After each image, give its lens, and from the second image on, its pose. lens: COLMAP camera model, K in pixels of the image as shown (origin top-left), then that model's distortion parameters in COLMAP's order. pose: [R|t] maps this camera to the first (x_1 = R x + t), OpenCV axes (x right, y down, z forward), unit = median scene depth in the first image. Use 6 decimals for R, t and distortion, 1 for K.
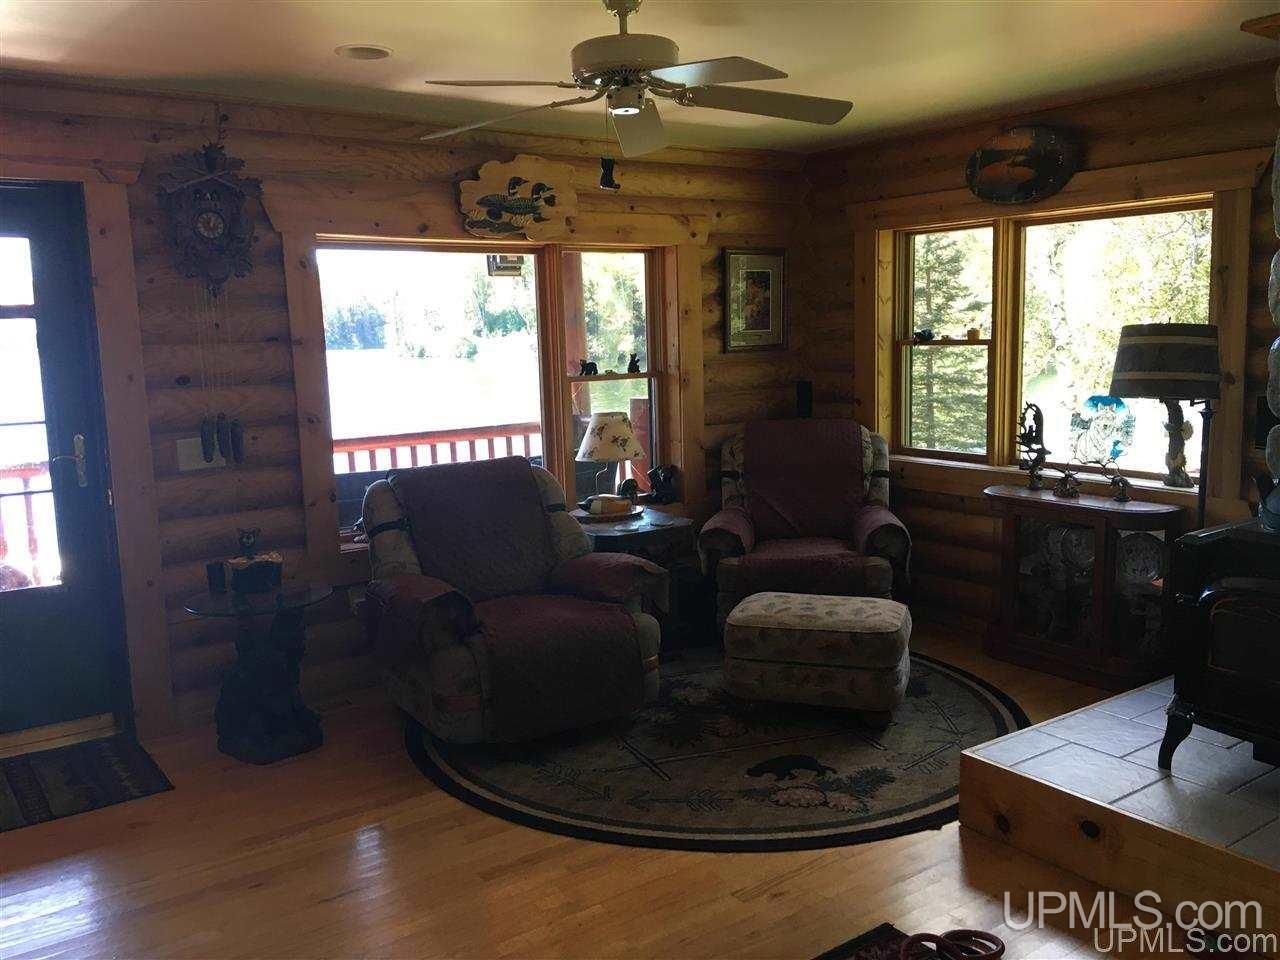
lens RADIAL K [[1086.5, 0, 640.0], [0, 1086.5, 480.0], [0, 0, 1]] dist [0.084398, -0.108168]
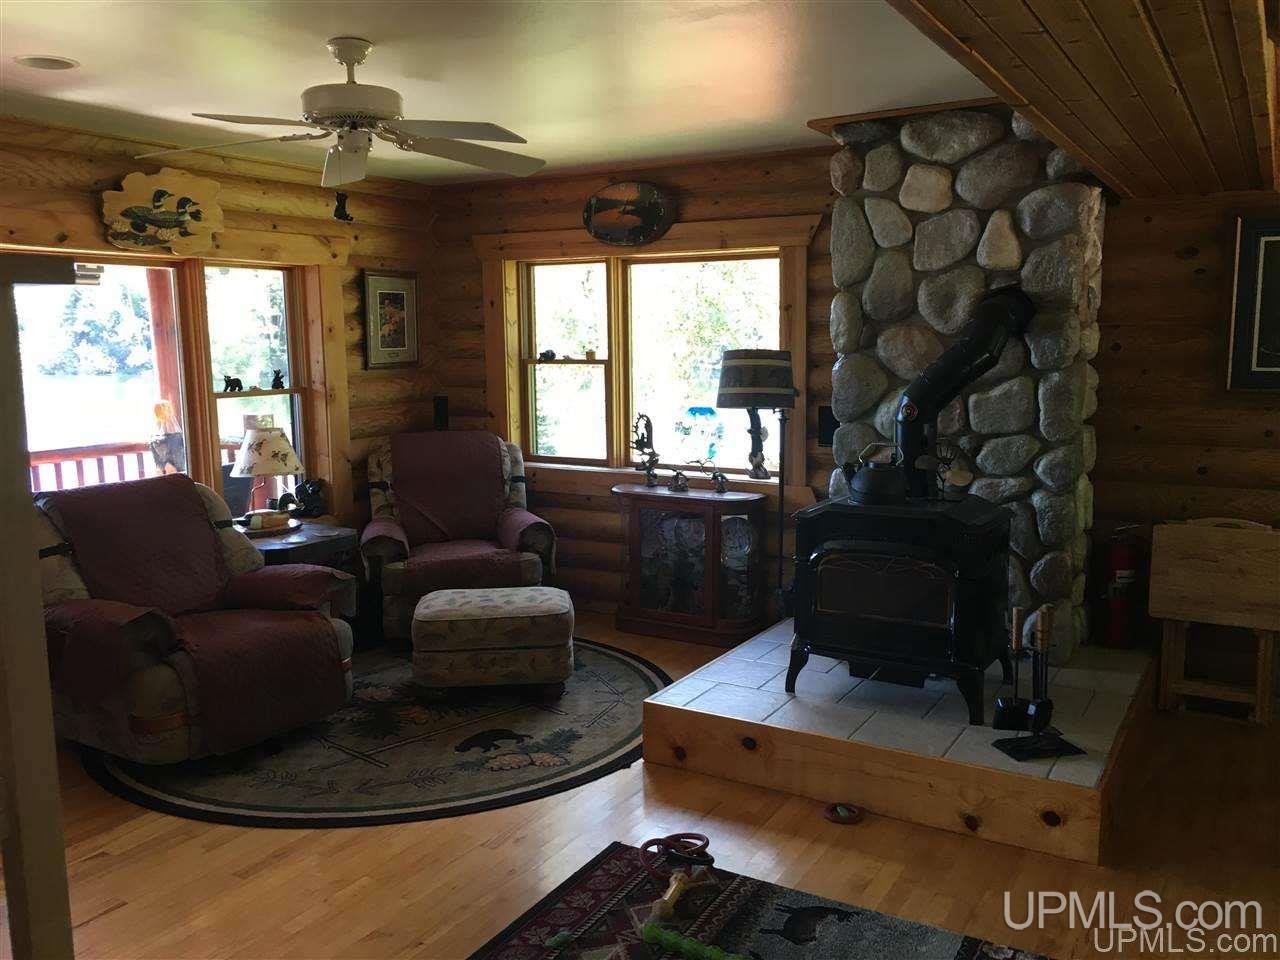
lens RADIAL K [[1086.5, 0, 640.0], [0, 1086.5, 480.0], [0, 0, 1]] dist [0.084398, -0.108168]
pose [[0.911861, -0.039306, 0.408613, -0.137357], [0.045107, 0.998972, -0.004566, 0.006793], [-0.408013, 0.022594, 0.912696, -0.072746]]
